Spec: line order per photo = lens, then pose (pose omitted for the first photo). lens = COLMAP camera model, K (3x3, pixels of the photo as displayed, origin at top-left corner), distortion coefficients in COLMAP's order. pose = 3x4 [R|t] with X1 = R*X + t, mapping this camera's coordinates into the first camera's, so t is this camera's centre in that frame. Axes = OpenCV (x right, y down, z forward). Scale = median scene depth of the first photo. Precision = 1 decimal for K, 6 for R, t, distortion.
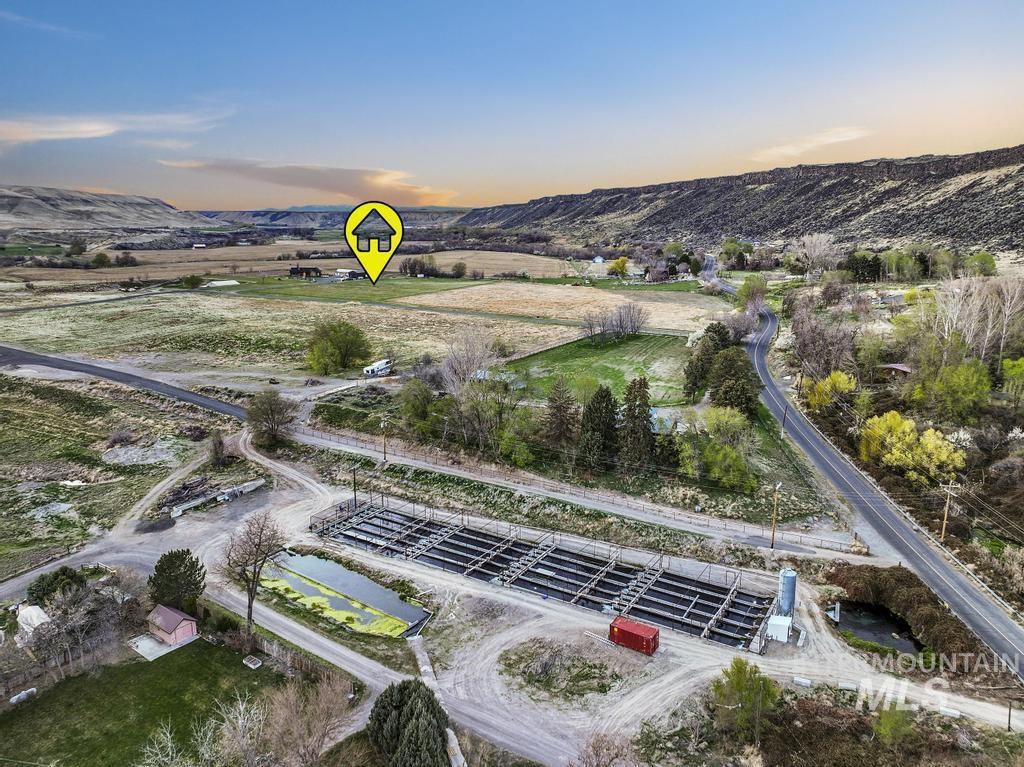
lens RADIAL K [[723.6, 0, 512.0], [0, 723.6, 383.5], [0, 0, 1]] dist [0.003356, 0.007632]
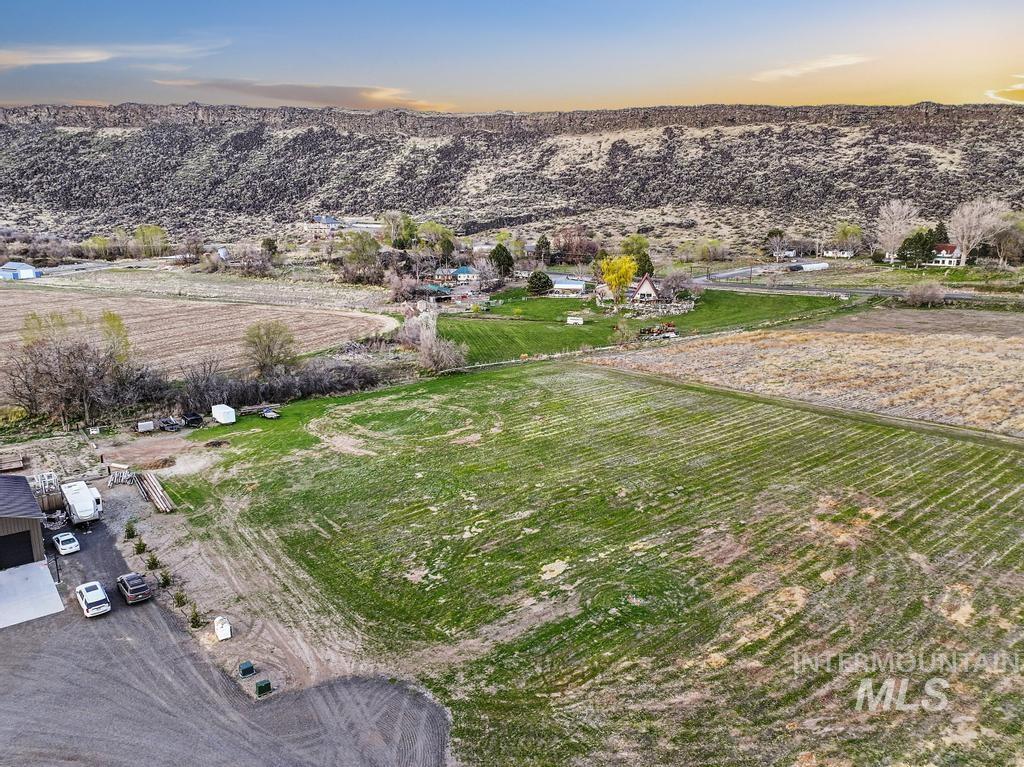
lens RADIAL K [[737.0, 0, 516.0], [0, 737.0, 385.6], [0, 0, 1]] dist [0.001412, 0.012347]
pose [[0.316620, -0.231205, 0.919943, -0.112094], [0.202167, 0.964004, 0.172698, -0.067276], [-0.926758, 0.131303, 0.351965, 0.321098]]
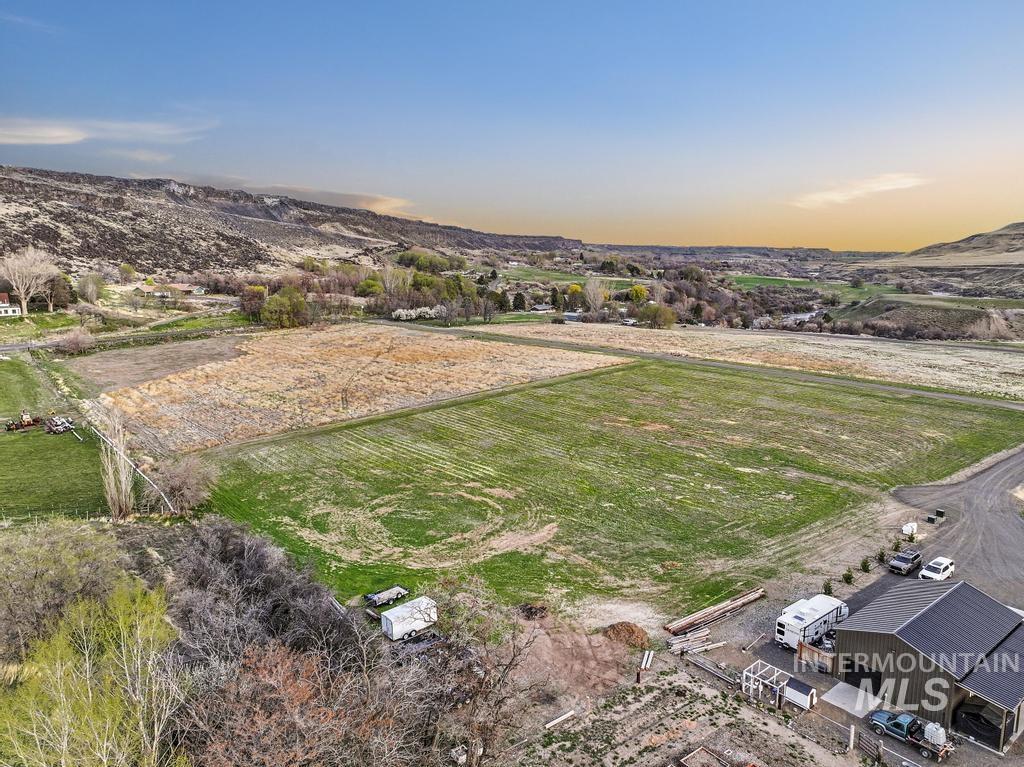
lens RADIAL K [[718.4, 0, 519.0], [0, 718.4, 384.0], [0, 0, 1]] dist [0.009477, 0.004969]
pose [[-0.955897, -0.061610, 0.287167, -0.067156], [0.053283, 0.925148, 0.375848, -0.087706], [-0.288828, 0.374573, -0.881064, 0.413363]]
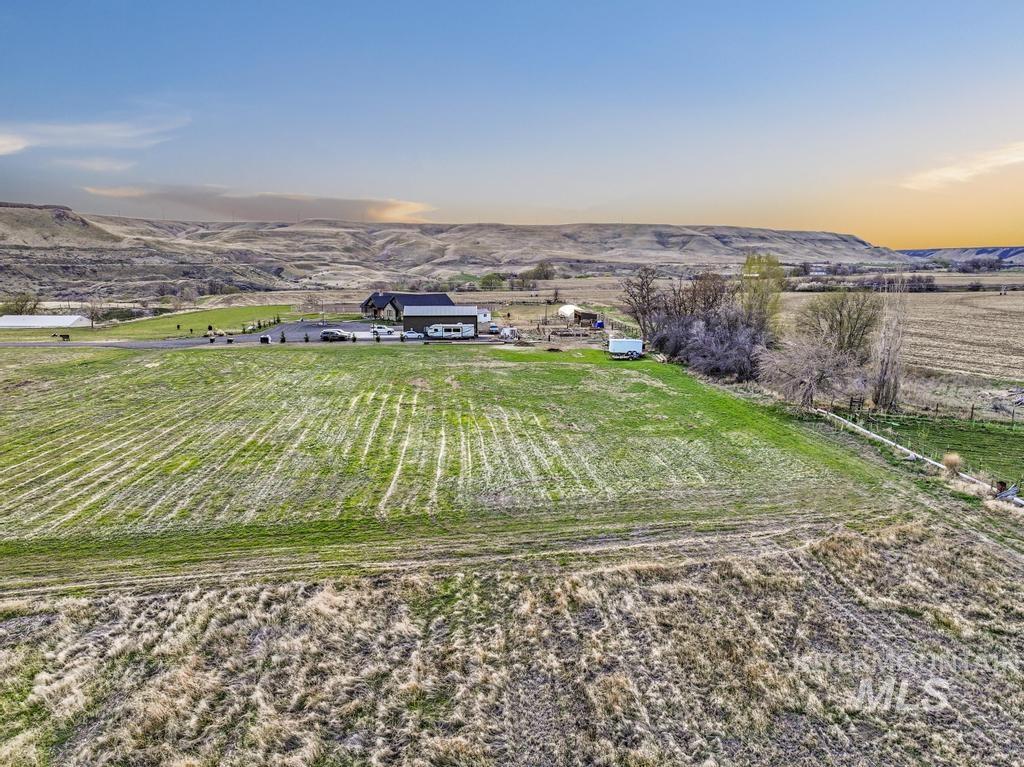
lens RADIAL K [[716.3, 0, 512.0], [0, 716.3, 383.5], [0, 0, 1]] dist [0.006223, 0.007044]
pose [[0.598731, 0.124859, -0.791158, 0.006861], [-0.169232, 0.985195, 0.027411, -0.052201], [0.782868, 0.117478, 0.610997, 0.323541]]
